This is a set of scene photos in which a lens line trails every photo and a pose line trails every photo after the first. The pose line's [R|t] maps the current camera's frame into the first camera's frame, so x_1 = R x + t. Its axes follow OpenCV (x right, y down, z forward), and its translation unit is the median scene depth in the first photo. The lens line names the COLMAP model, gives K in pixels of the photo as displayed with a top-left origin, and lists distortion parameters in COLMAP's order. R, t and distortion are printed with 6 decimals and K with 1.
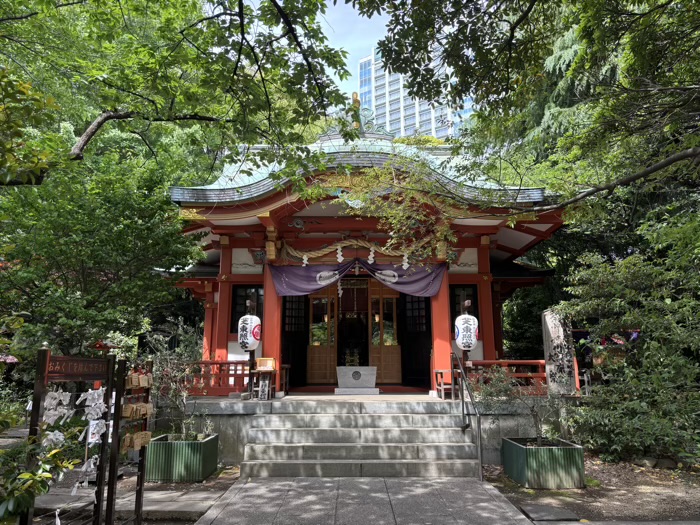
lens RADIAL K [[540.3, 0, 350.0], [0, 540.3, 262.5], [0, 0, 1]] dist [0.006036, 0.000353]
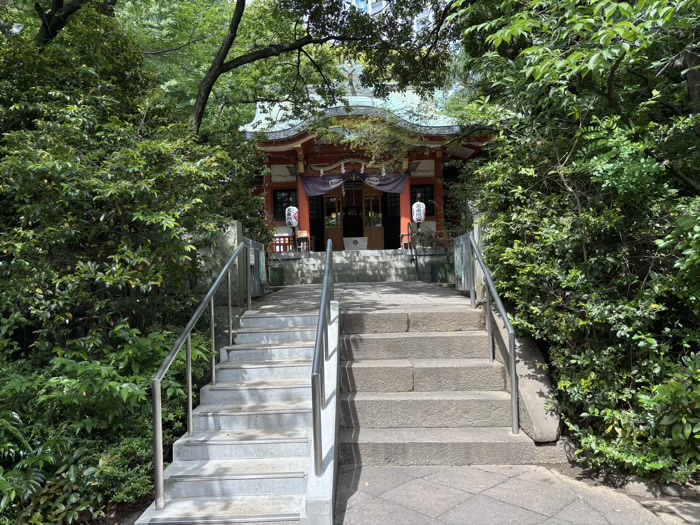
lens RADIAL K [[569.3, 0, 325.7], [0, 569.3, 278.7], [0, 0, 1]] dist [0.027420, -0.002940]
pose [[0.998574, -0.025784, -0.046755, 0.000302], [0.034076, 0.981903, 0.186291, -0.010096], [0.041105, -0.187619, 0.981381, -0.781150]]
